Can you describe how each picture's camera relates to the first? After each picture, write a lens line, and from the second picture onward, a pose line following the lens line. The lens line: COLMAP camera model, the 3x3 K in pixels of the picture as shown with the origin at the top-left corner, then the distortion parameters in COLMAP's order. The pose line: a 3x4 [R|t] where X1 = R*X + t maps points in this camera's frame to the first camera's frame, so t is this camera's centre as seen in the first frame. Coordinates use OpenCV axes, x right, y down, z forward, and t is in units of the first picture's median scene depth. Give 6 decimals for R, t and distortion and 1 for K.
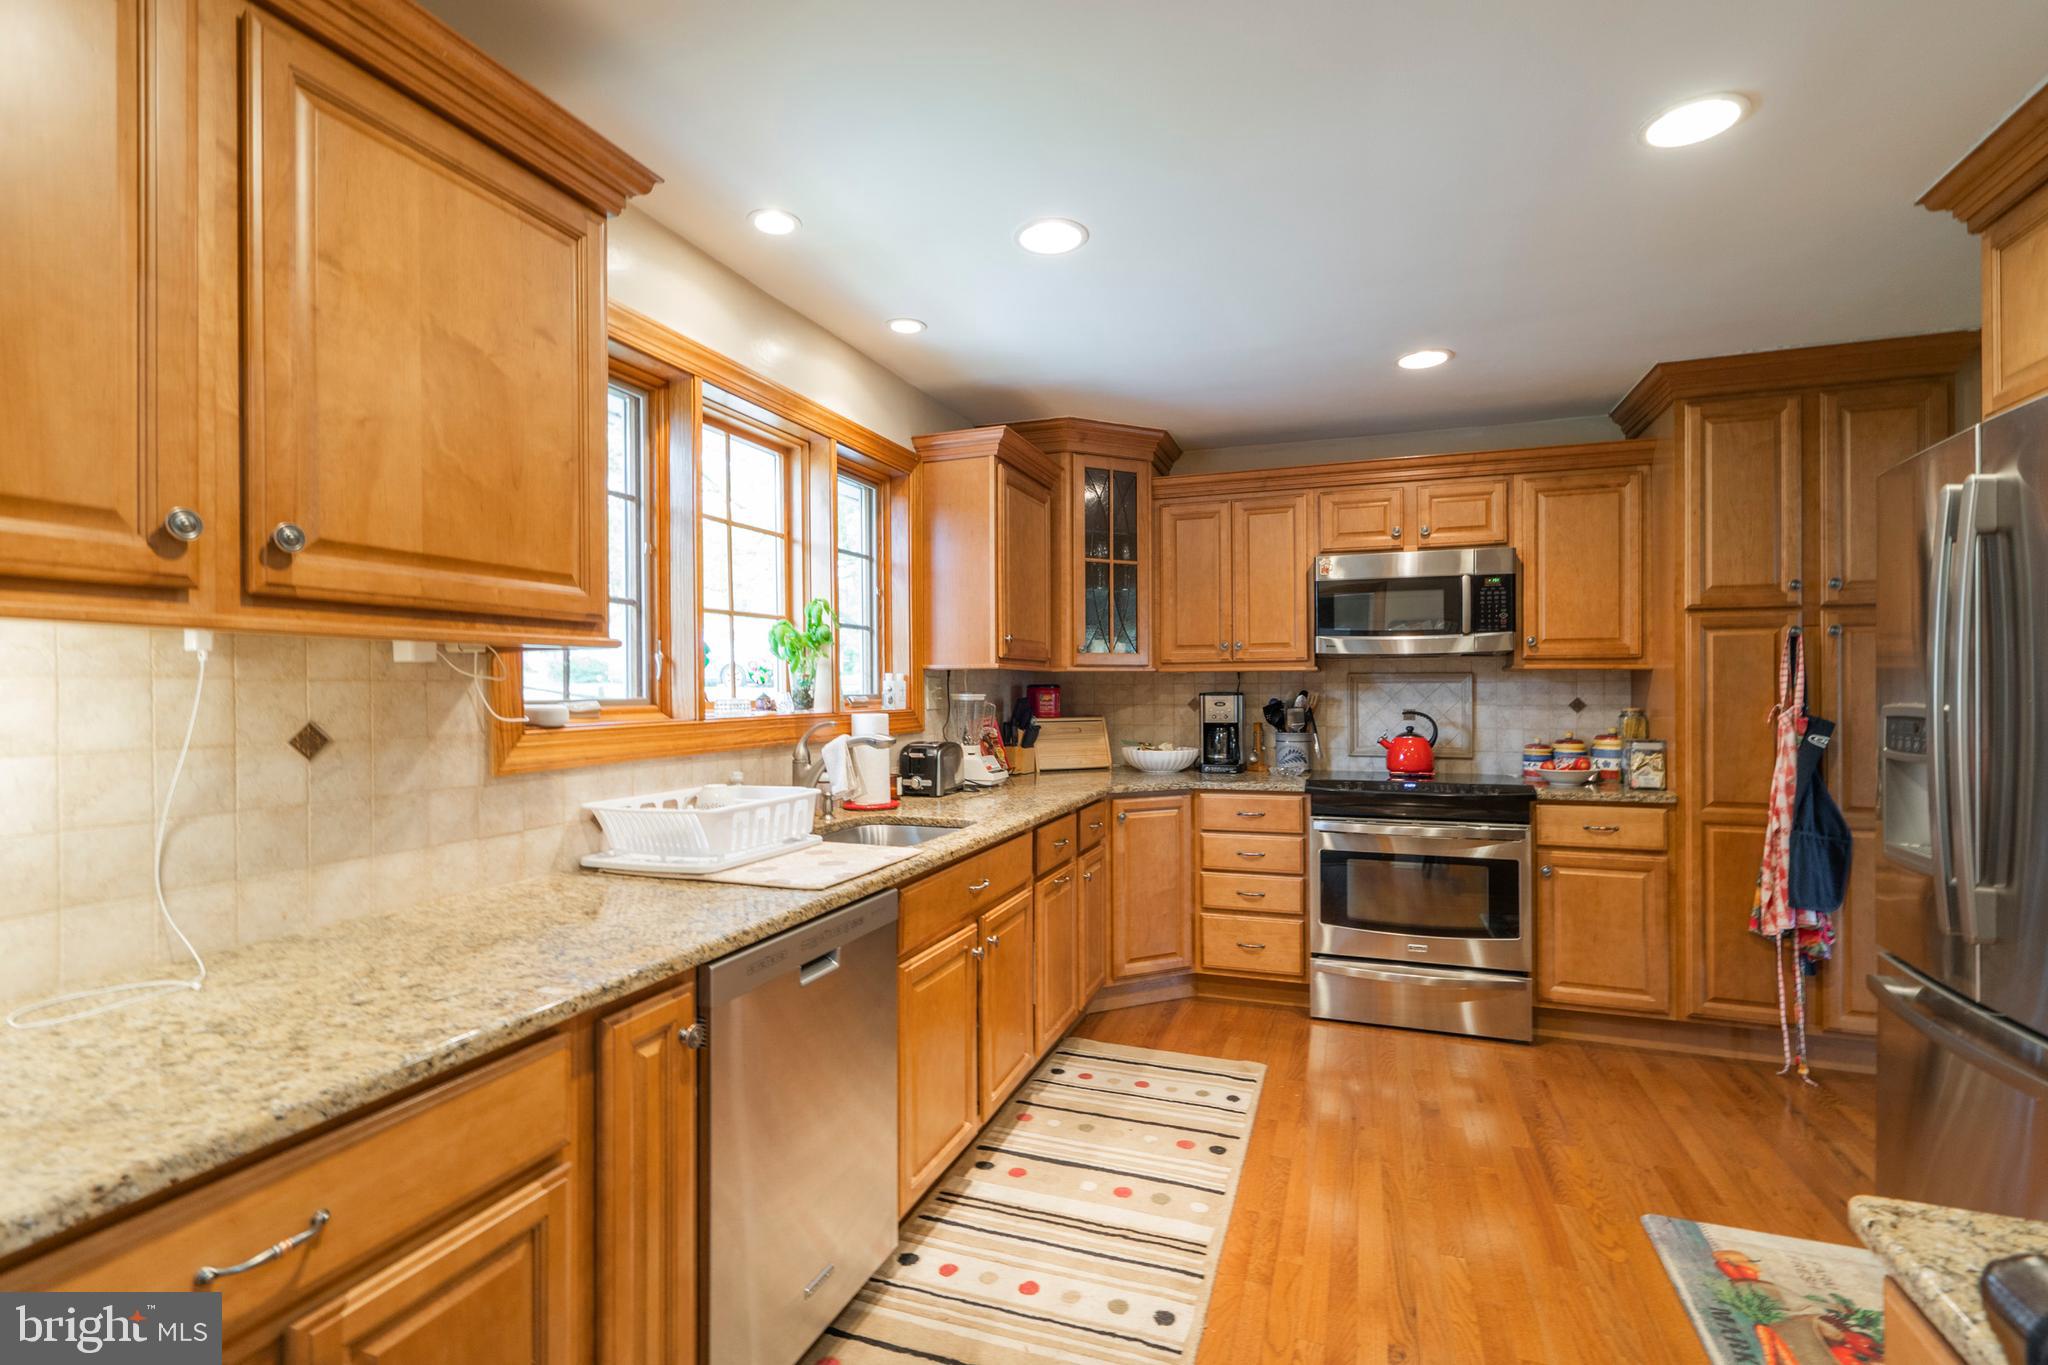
lens RADIAL K [[938.9, 0, 1023.4], [0, 938.9, 685.6], [0, 0, 1]] dist [-0.005946, 0.001213]
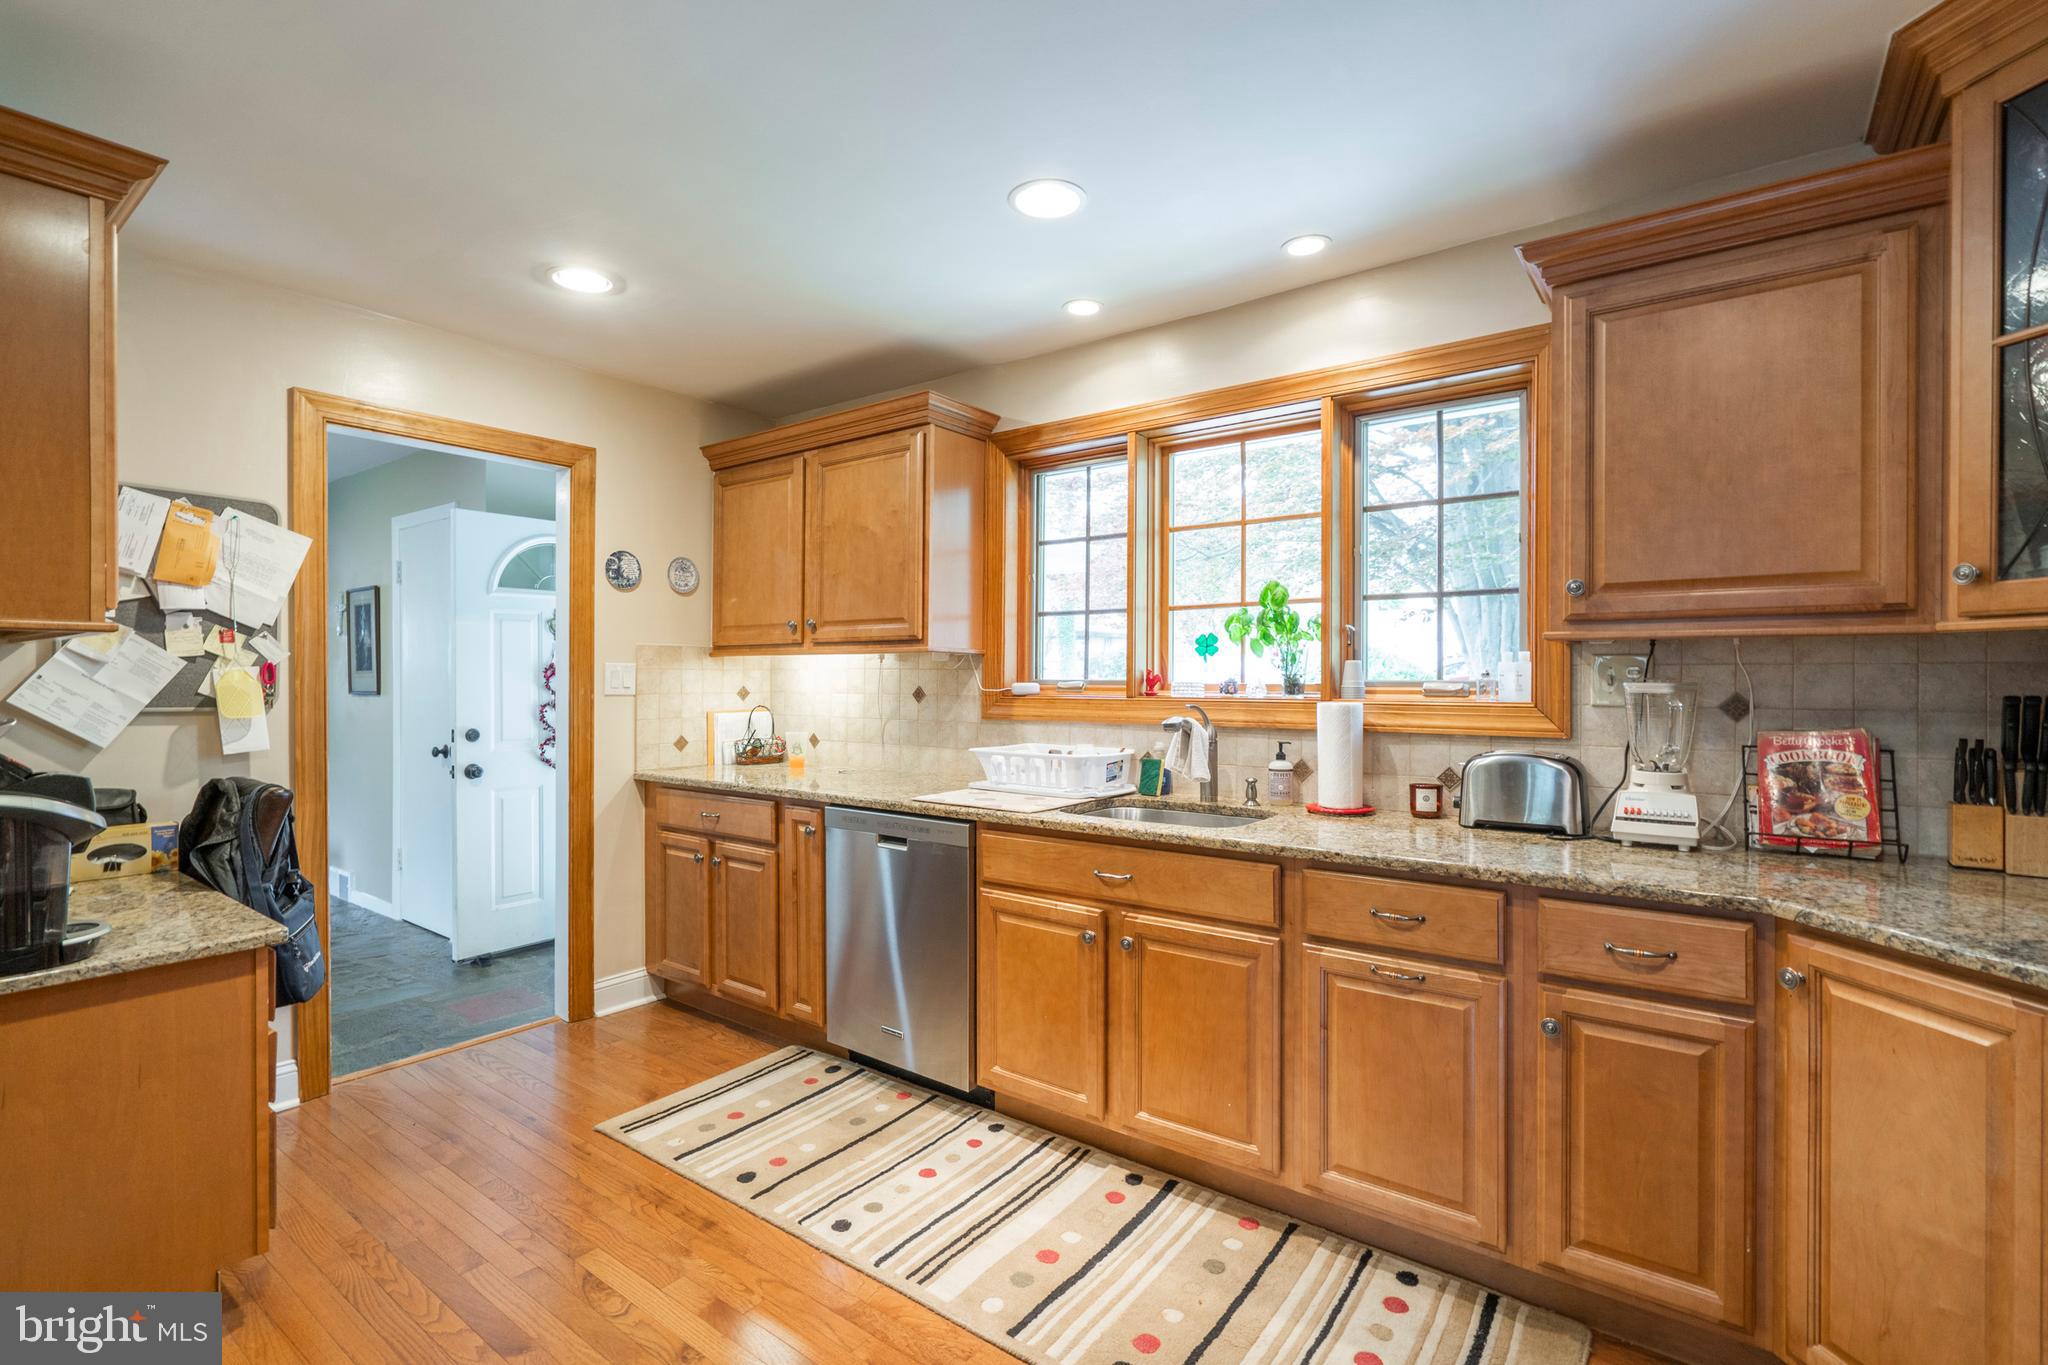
lens RADIAL K [[938.9, 0, 1020.8], [0, 938.9, 680.1], [0, 0, 1]] dist [-0.005946, 0.001213]
pose [[-0.287291, 0.010157, -0.957790, 1.135981], [0.003663, 0.999948, 0.009505, -0.000351], [0.957836, -0.000778, -0.287313, 1.484396]]
